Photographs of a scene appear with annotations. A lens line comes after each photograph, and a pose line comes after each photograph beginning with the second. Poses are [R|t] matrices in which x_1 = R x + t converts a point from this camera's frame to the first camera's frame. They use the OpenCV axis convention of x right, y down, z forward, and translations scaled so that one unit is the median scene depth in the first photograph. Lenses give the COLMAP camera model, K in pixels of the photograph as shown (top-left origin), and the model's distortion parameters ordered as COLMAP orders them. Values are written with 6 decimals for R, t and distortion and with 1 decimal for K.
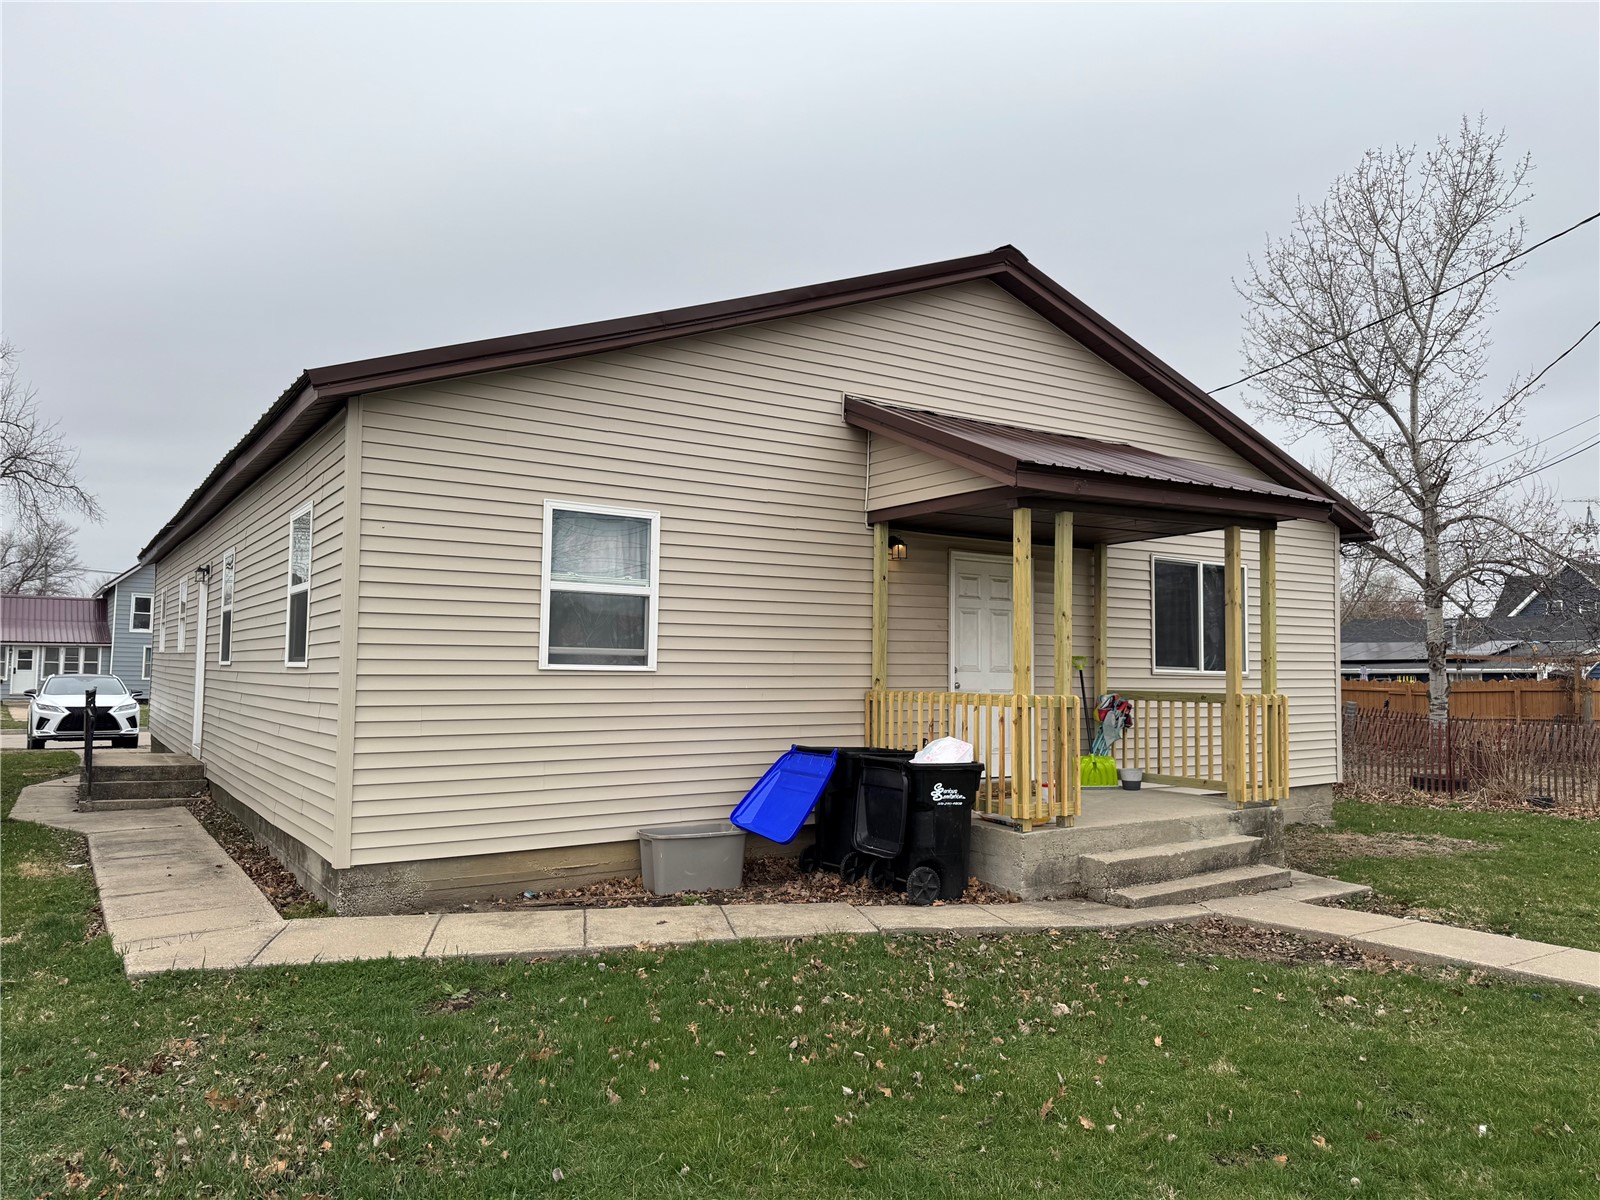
lens RADIAL K [[1108.0, 0, 799.2], [0, 1108.0, 605.2], [0, 0, 1]] dist [0.137048, -0.251918]
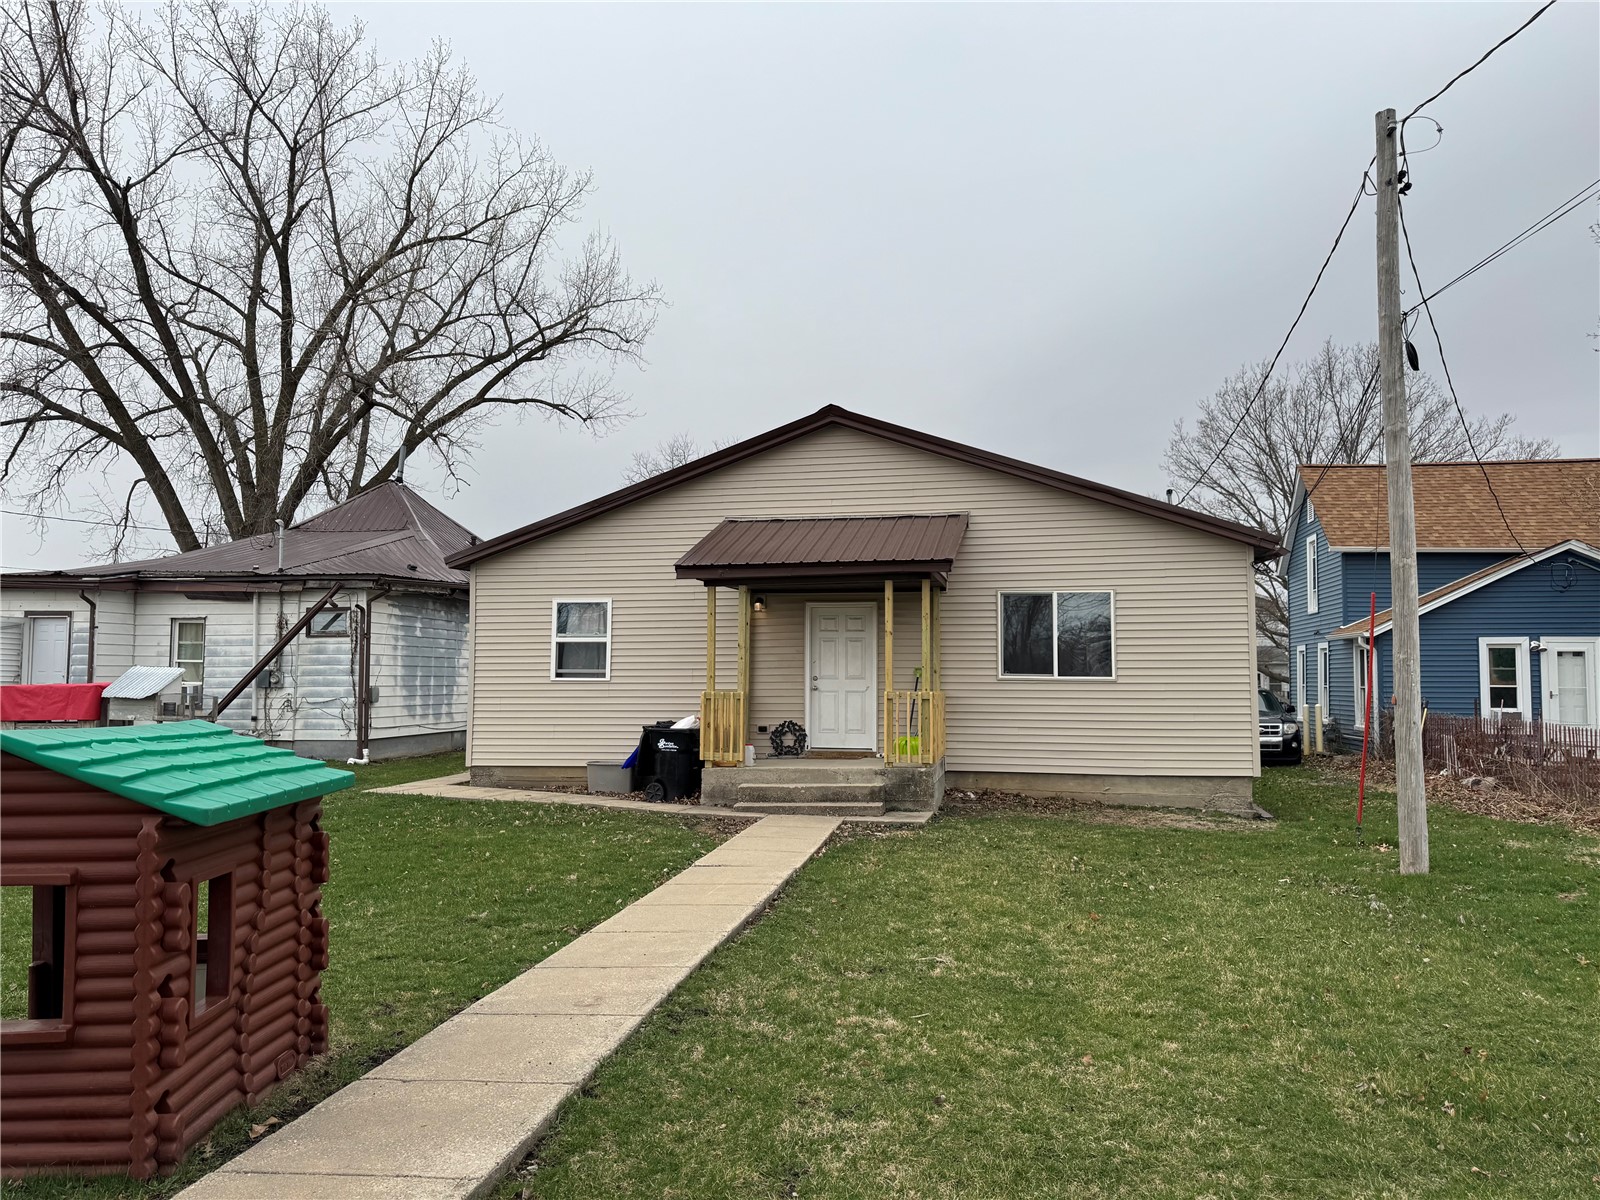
lens RADIAL K [[1108.0, 0, 799.2], [0, 1108.0, 605.2], [0, 0, 1]] dist [0.137048, -0.251918]
pose [[0.724869, -0.055538, -0.686644, 1.458705], [0.046793, 0.998412, -0.031356, 0.004128], [0.687295, -0.009401, 0.726317, -0.184358]]
